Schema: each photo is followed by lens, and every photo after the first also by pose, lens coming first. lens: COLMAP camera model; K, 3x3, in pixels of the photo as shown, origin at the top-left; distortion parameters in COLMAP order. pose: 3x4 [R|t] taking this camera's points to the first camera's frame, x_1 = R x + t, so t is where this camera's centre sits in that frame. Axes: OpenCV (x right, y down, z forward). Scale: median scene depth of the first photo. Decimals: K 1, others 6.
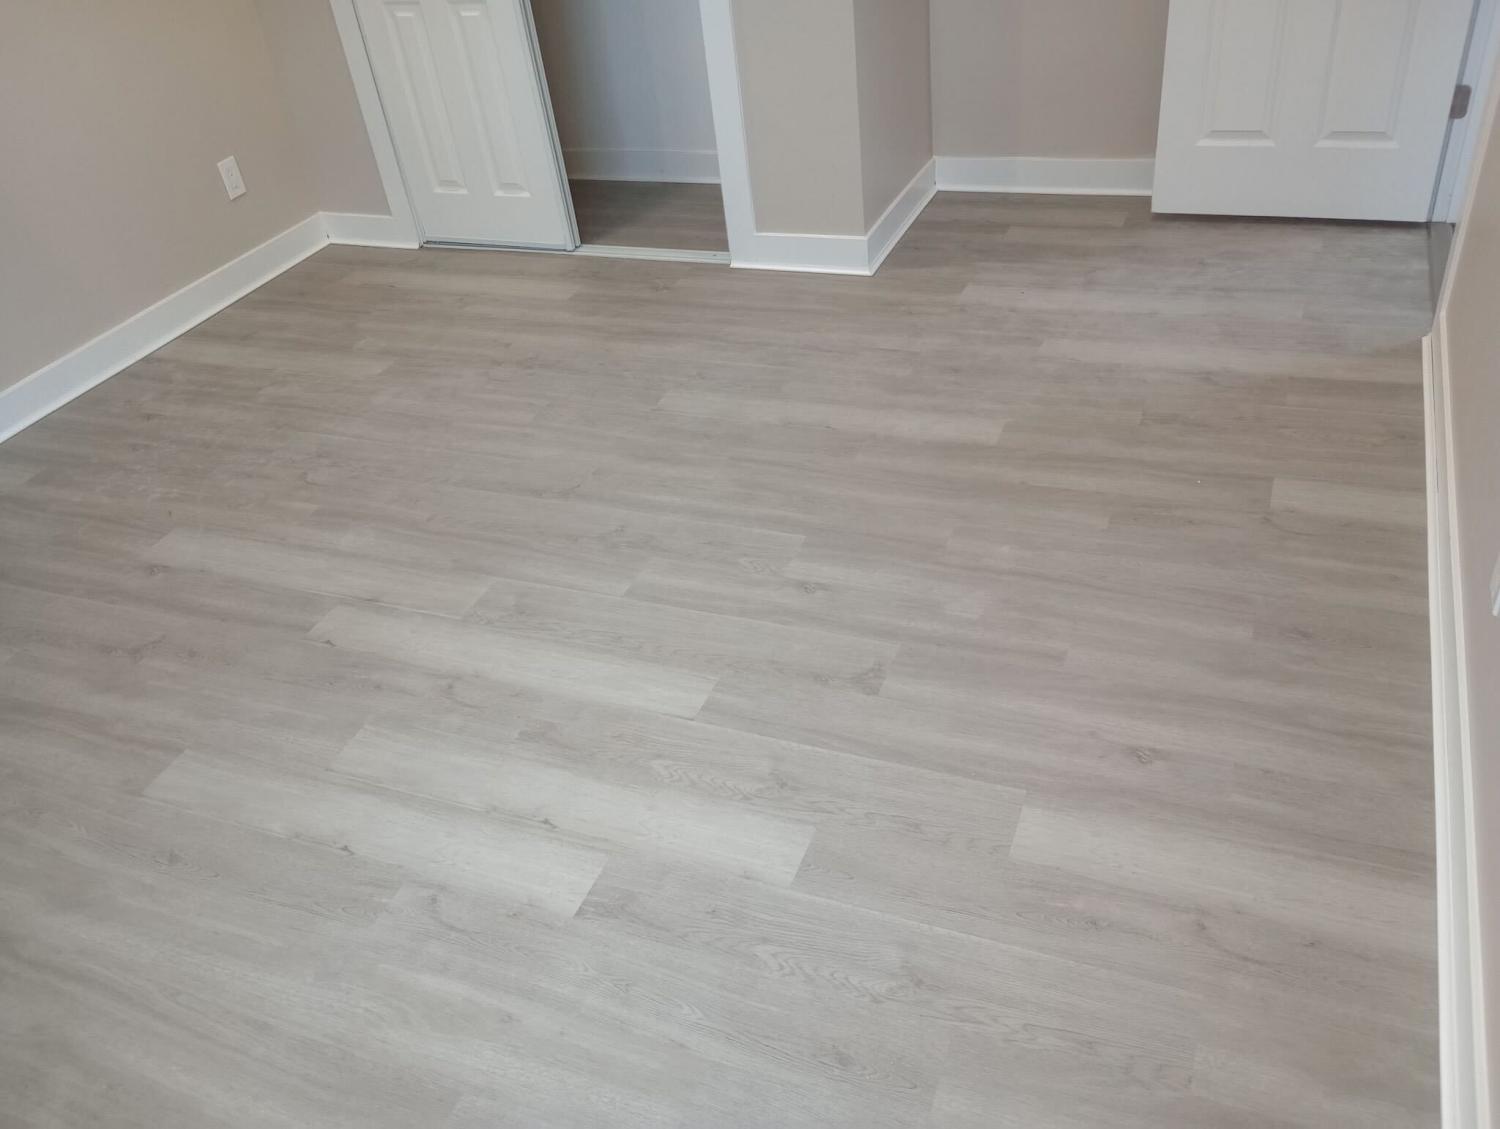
lens RADIAL K [[1243.0, 0, 750.0], [0, 1243.0, 564.5], [0, 0, 1]] dist [0.055959, -0.002931]
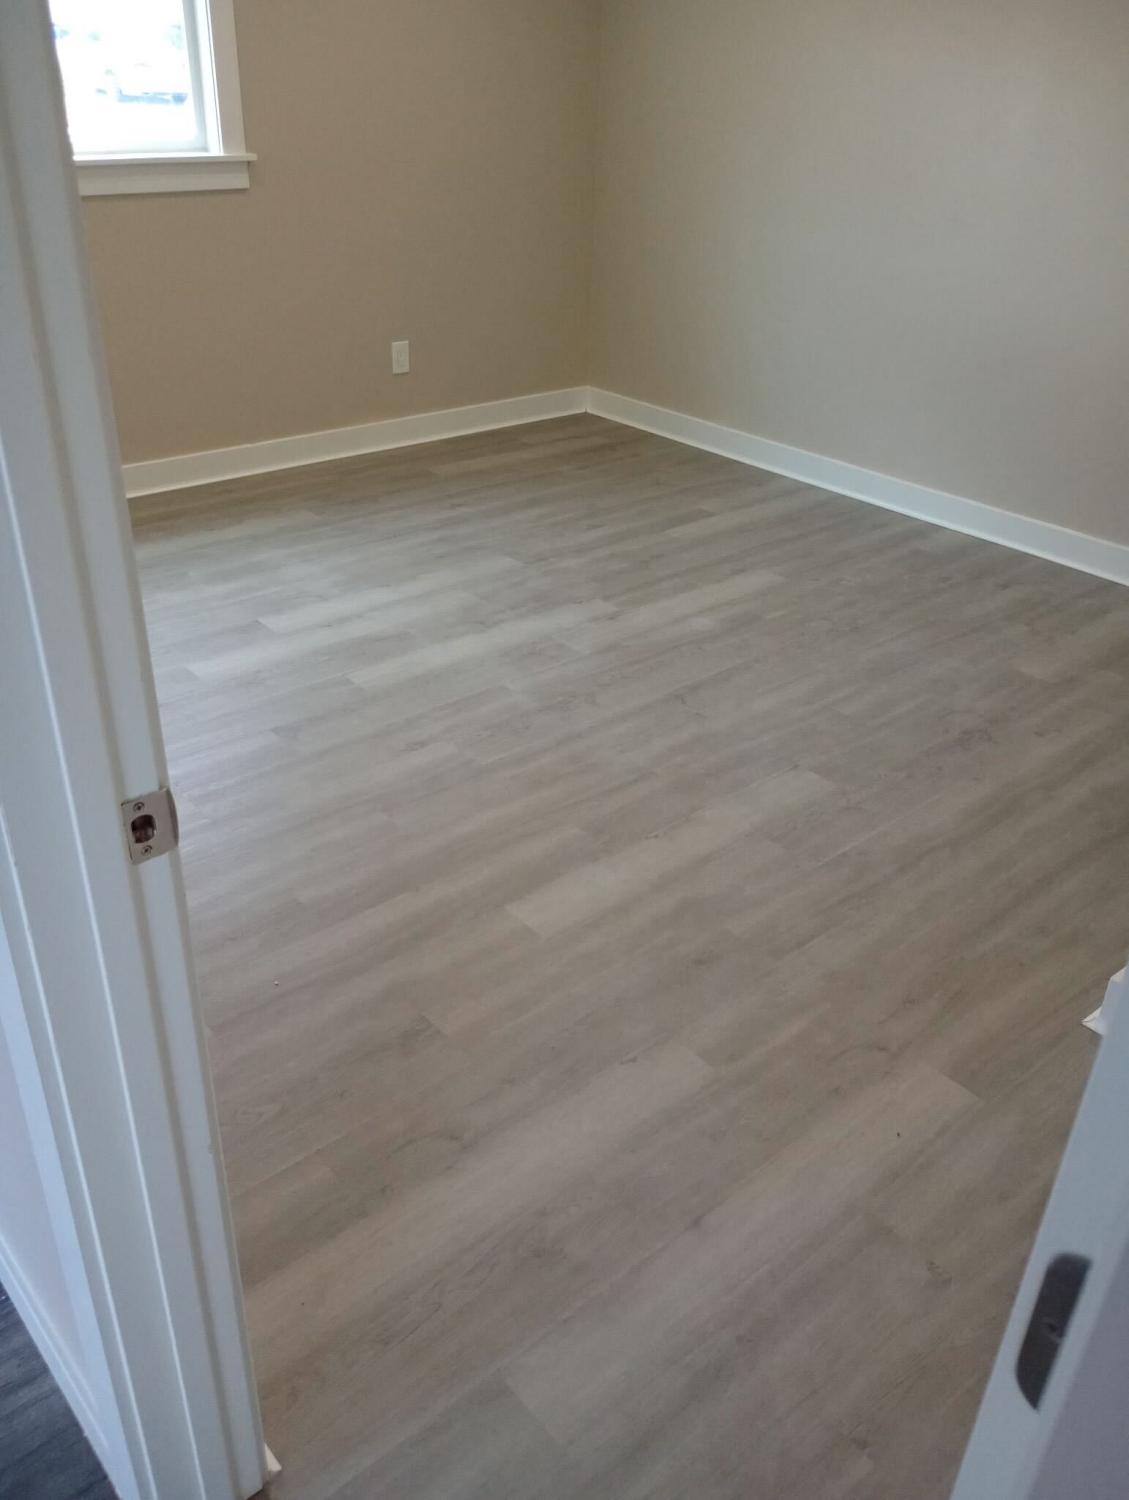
lens RADIAL K [[1243.0, 0, 564.5], [0, 1243.0, 750.0], [0, 0, 1]] dist [0.055959, -0.002931]
pose [[-0.447534, 0.522641, -0.725645, 0.722562], [-0.510861, 0.516588, 0.687137, -0.739173], [0.733986, 0.678220, 0.035806, 0.916625]]
